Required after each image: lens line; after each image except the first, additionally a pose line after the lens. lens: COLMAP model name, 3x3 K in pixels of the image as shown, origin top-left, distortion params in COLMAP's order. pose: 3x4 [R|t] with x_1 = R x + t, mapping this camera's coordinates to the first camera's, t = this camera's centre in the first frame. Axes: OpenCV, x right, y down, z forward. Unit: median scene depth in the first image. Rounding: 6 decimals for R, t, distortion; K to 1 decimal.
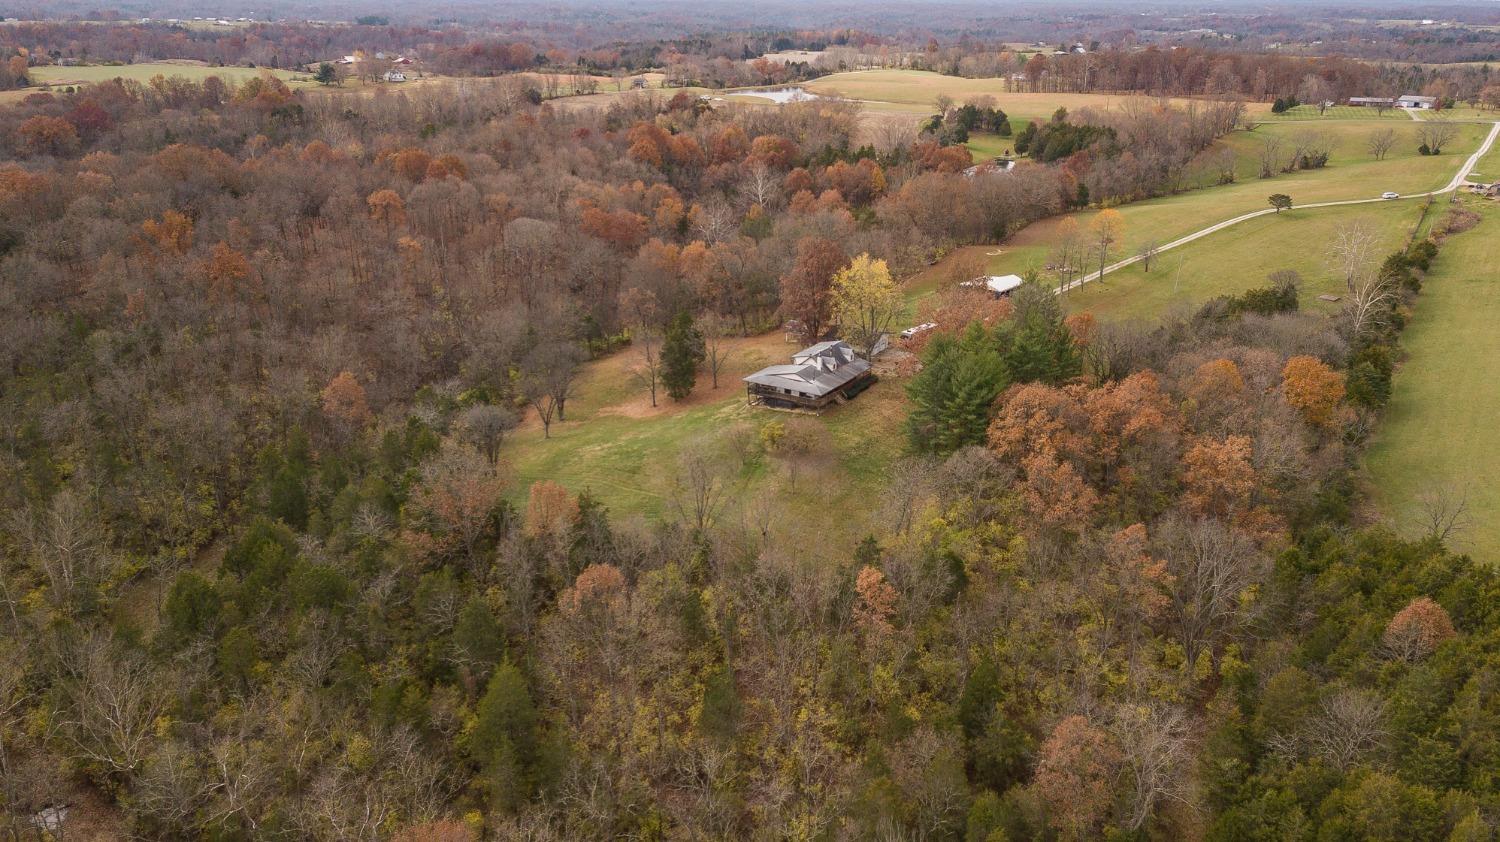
lens RADIAL K [[1156.4, 0, 762.3], [0, 1156.4, 421.4], [0, 0, 1]] dist [0.044658, -0.002487]
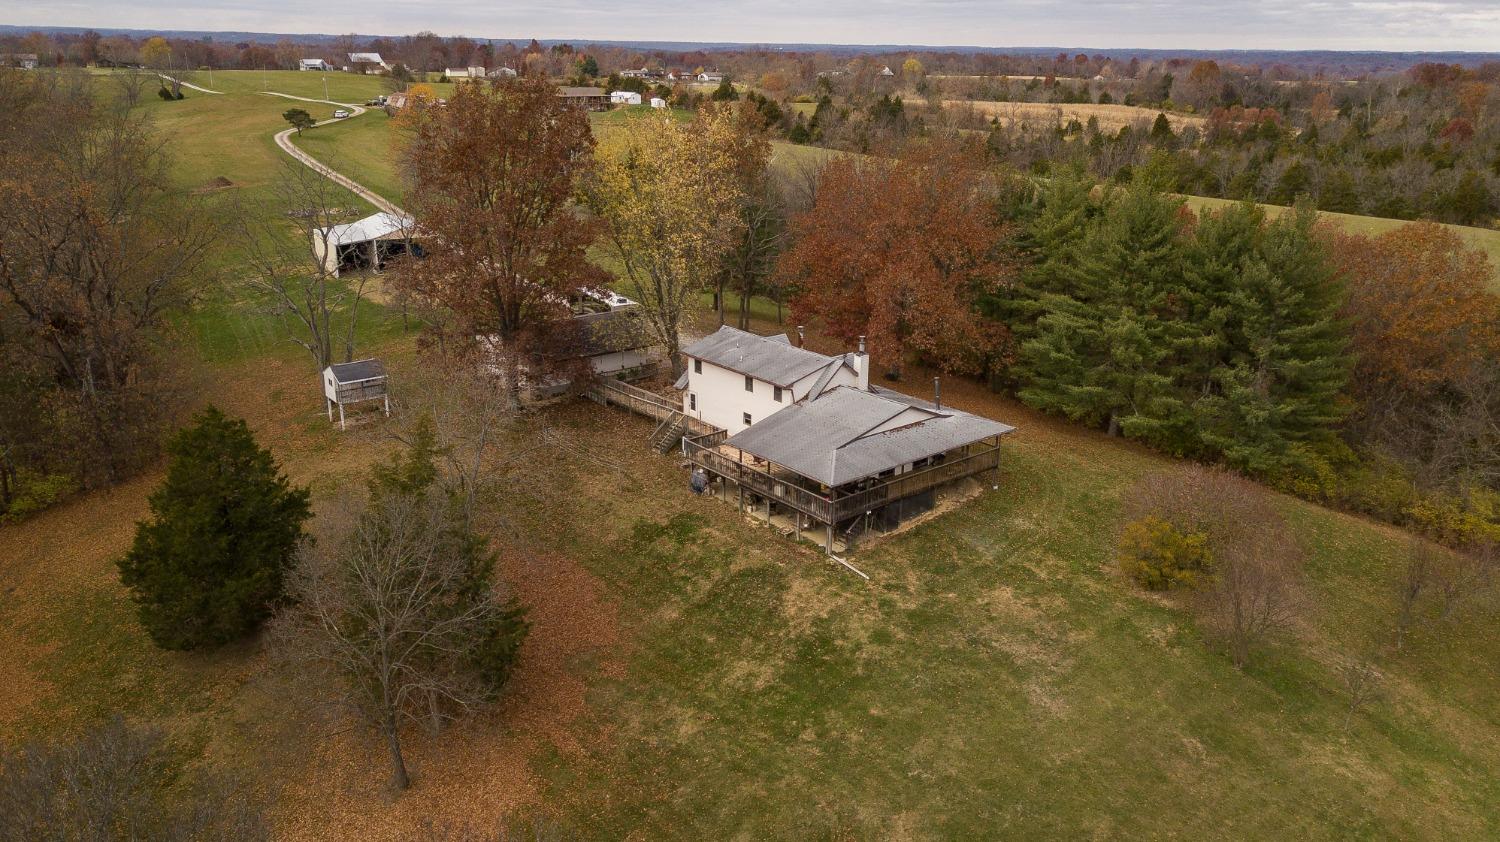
lens RADIAL K [[1156.4, 0, 762.3], [0, 1156.4, 421.4], [0, 0, 1]] dist [0.044658, -0.002487]
pose [[0.316461, -0.298597, 0.900385, -0.236371], [0.316659, 0.927974, 0.196449, -0.094671], [-0.894192, 0.222946, 0.388220, 0.718319]]
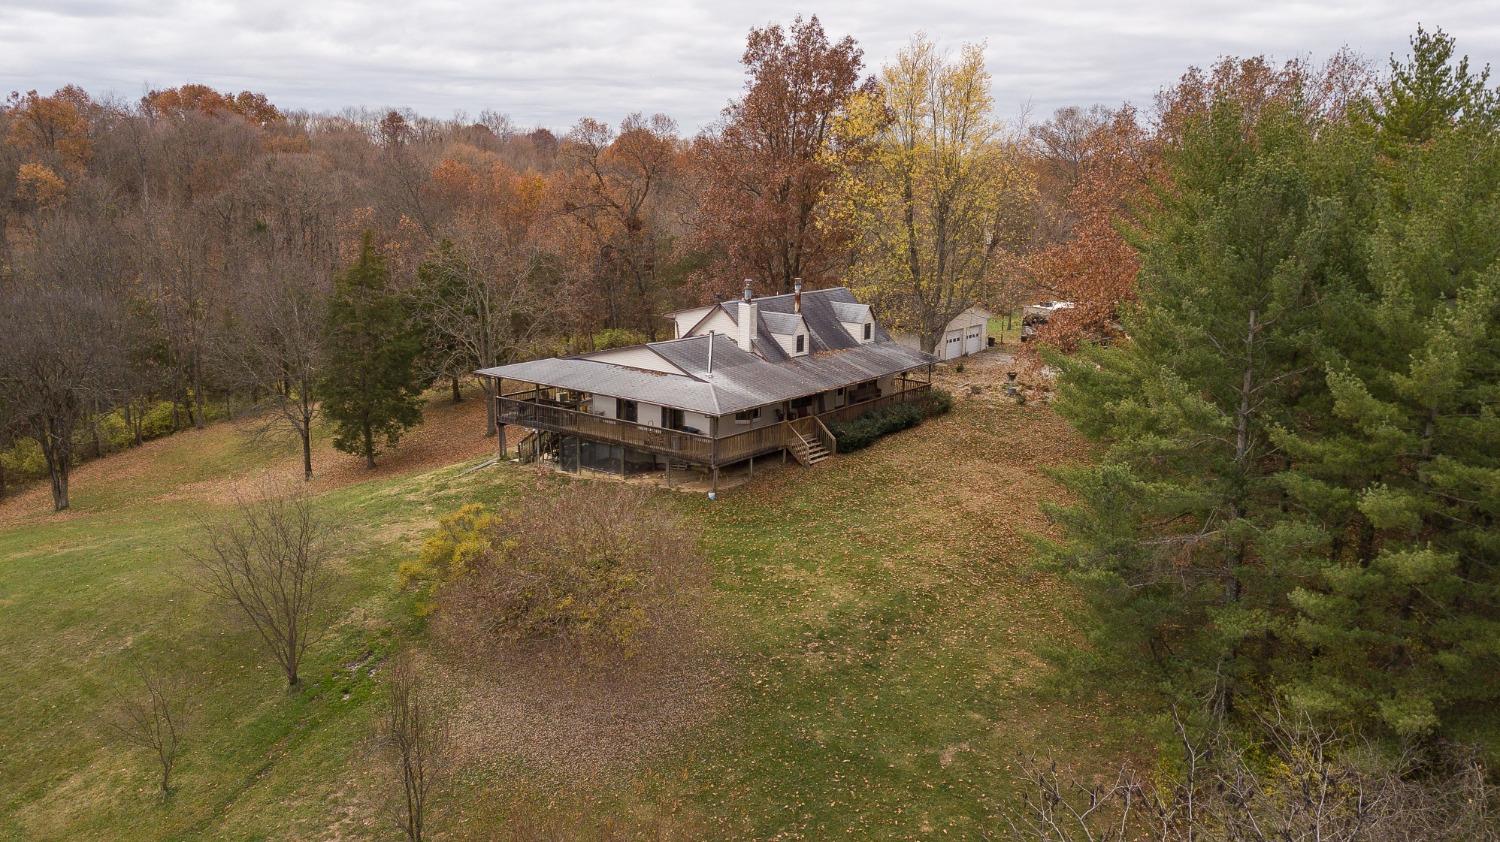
lens RADIAL K [[1179.0, 0, 725.6], [0, 1179.0, 377.2], [0, 0, 1]] dist [0.079711, -0.003648]
pose [[0.992863, 0.028713, -0.115755, 0.064137], [-0.048265, 0.984291, -0.169830, 0.010864], [0.109060, 0.174205, 0.978651, 0.571888]]
